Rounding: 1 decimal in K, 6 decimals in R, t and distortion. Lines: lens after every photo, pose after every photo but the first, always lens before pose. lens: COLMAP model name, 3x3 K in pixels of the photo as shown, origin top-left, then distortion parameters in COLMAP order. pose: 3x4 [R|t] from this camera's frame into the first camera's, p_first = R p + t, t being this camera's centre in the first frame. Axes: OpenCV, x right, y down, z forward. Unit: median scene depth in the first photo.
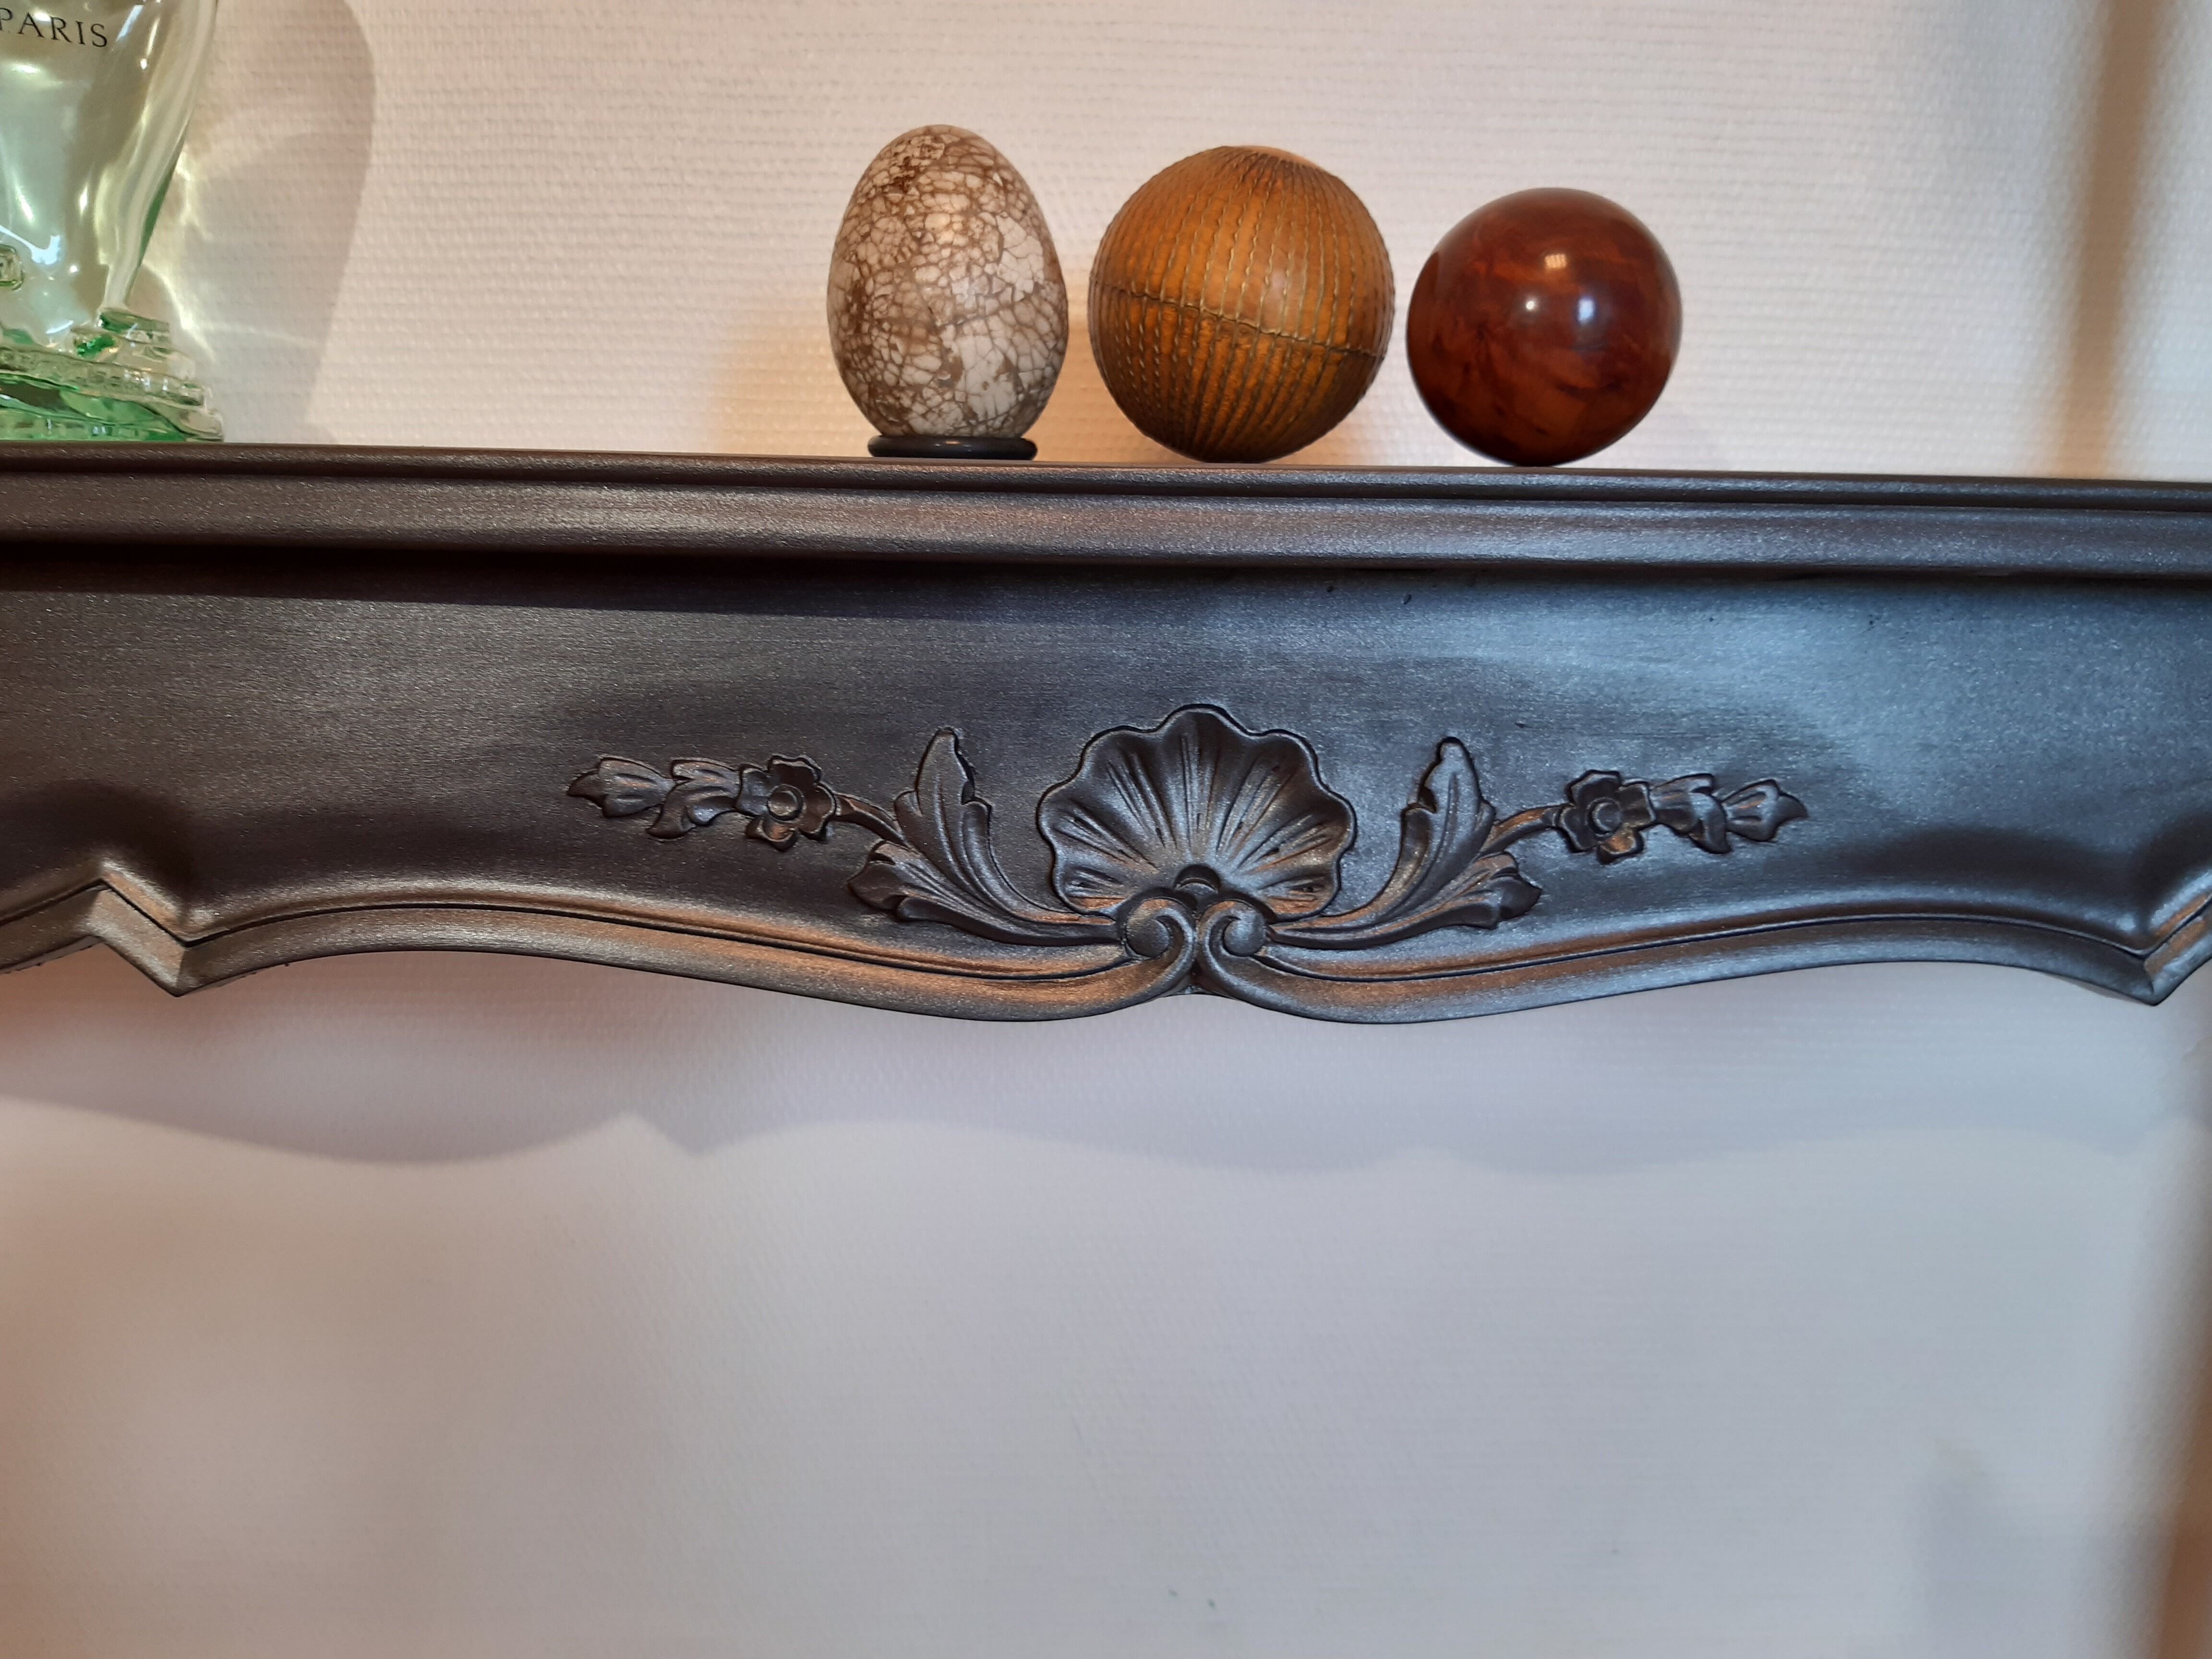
lens RADIAL K [[1719.7, 0, 1067.8], [0, 1719.7, 801.2], [0, 0, 1]] dist [0.034958, -0.019597]
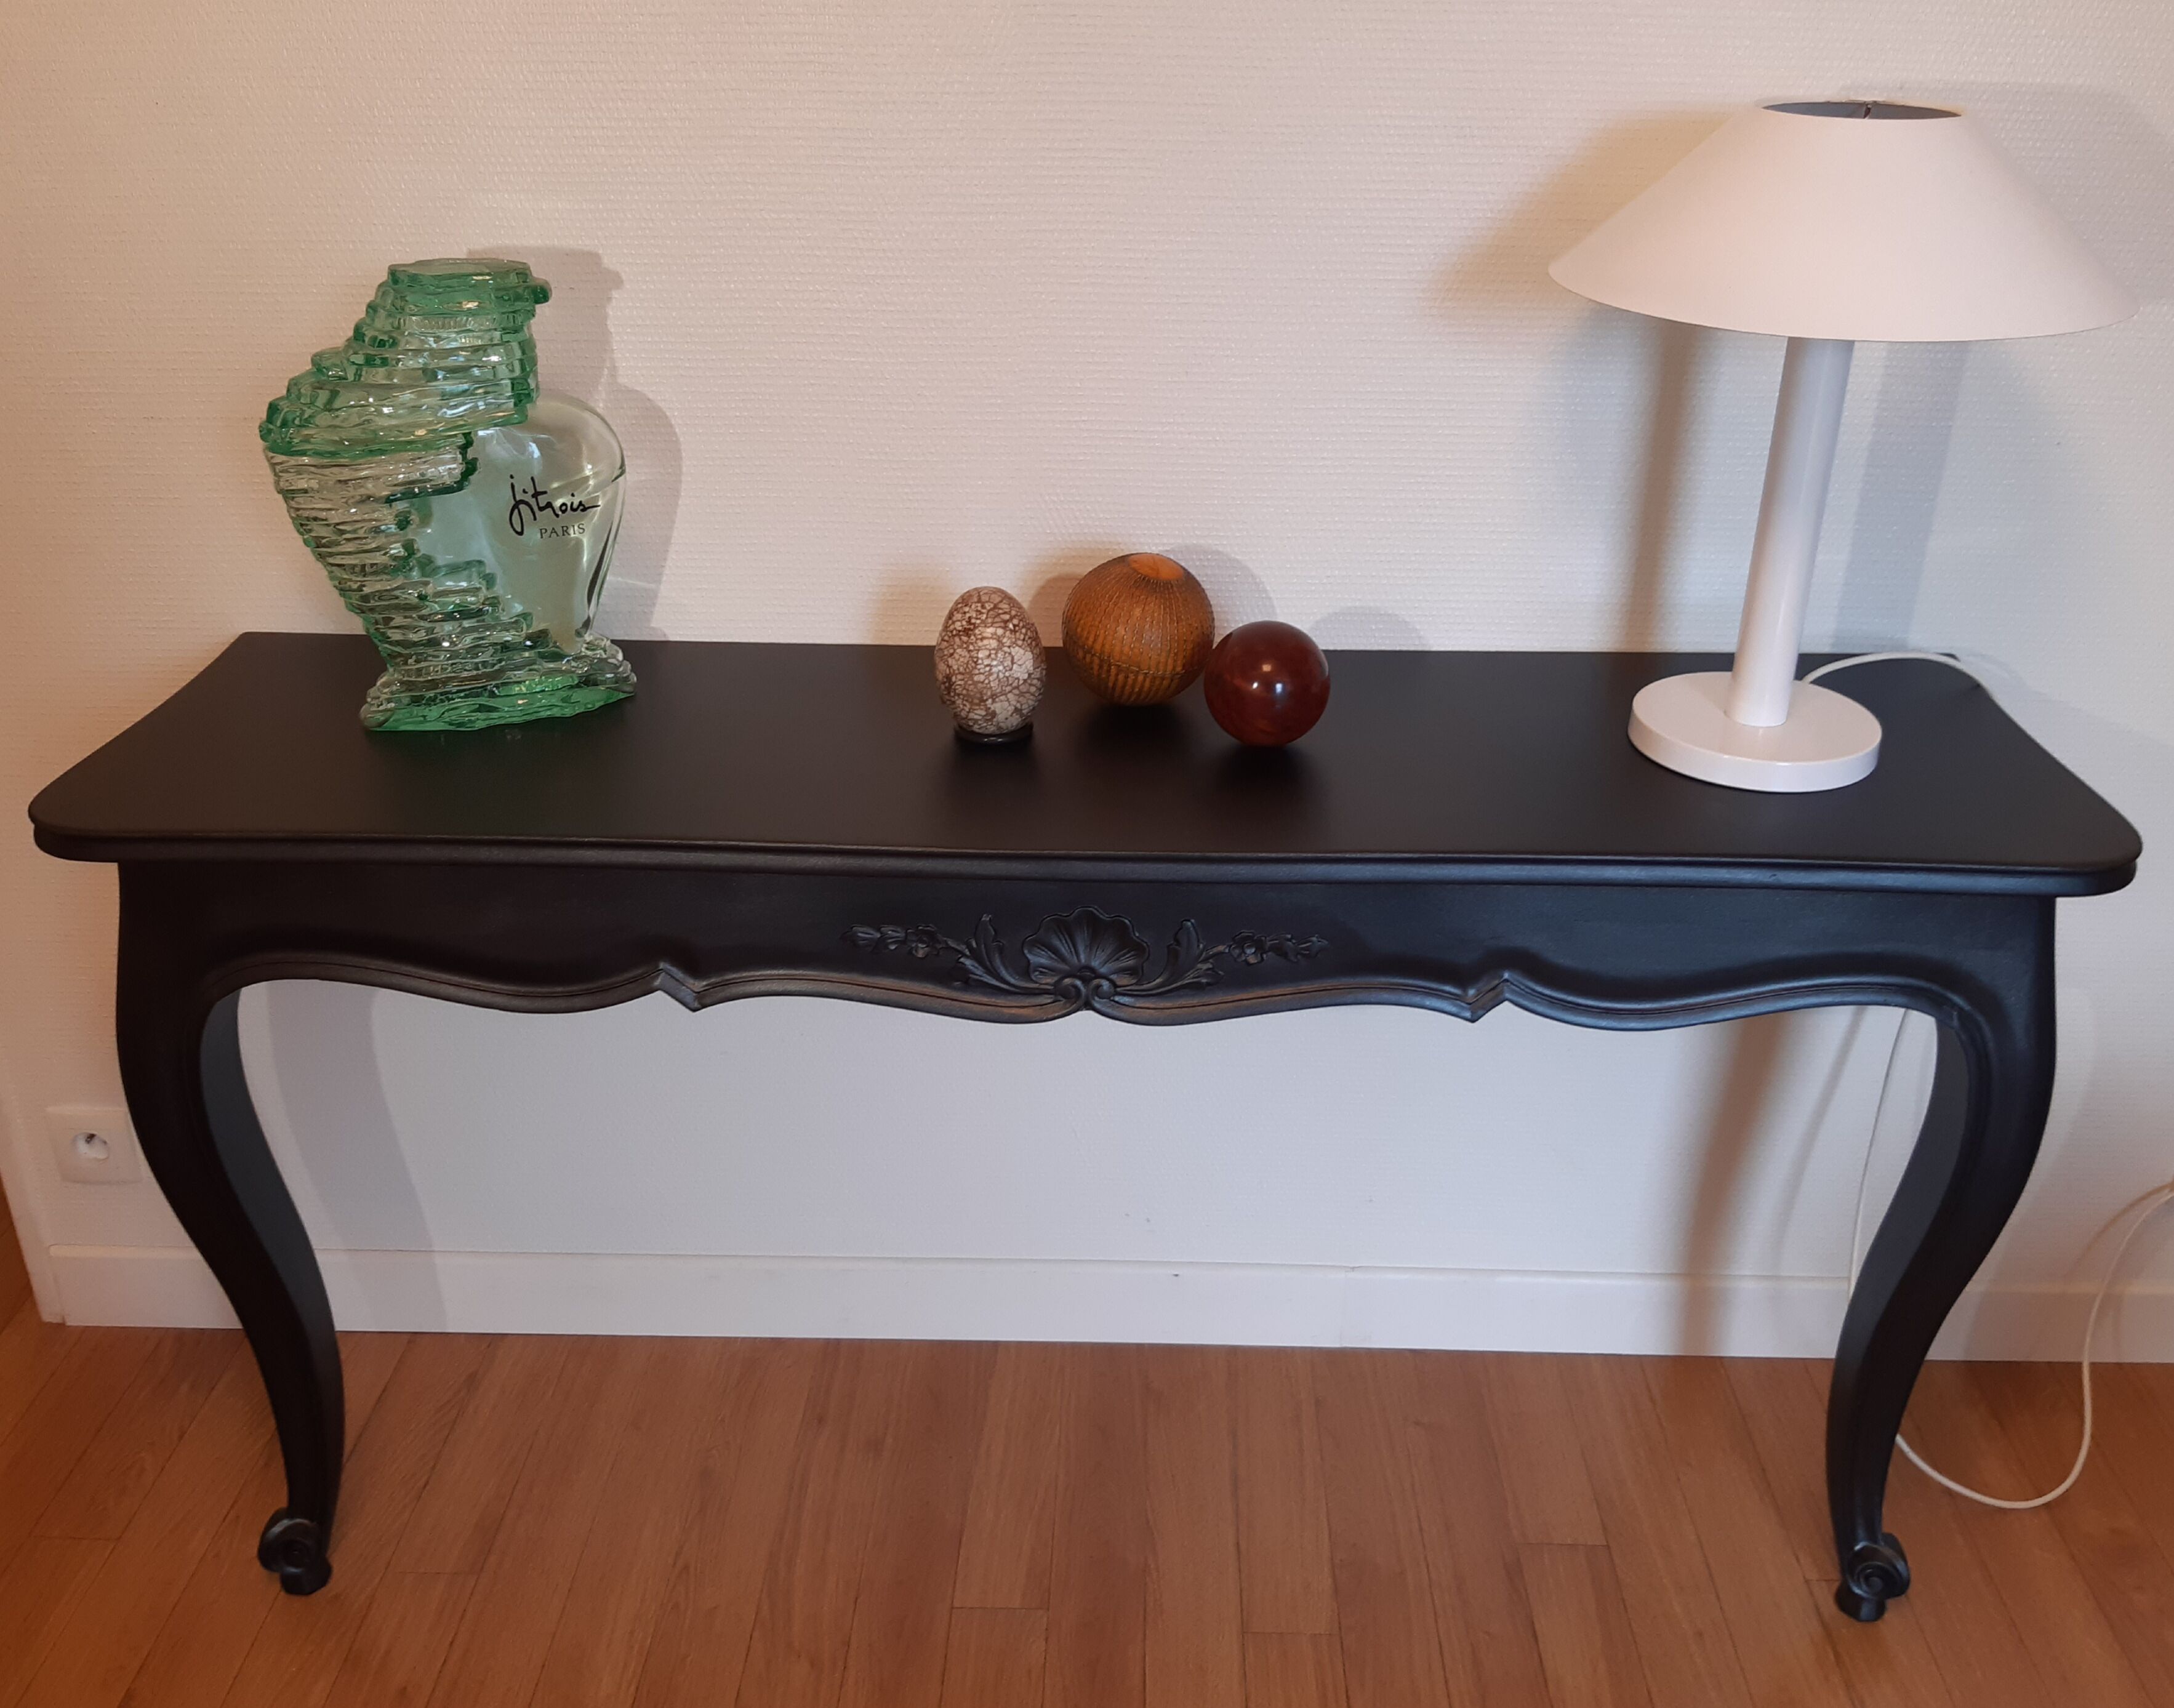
lens RADIAL K [[2061.2, 0, 1056.4], [0, 2061.2, 725.5], [0, 0, 1]] dist [0.050082, -0.038292]
pose [[0.997438, 0.005251, -0.071349, 0.245828], [0.008137, 0.982505, 0.186057, -0.872635], [0.071078, -0.186161, 0.979945, -1.903873]]
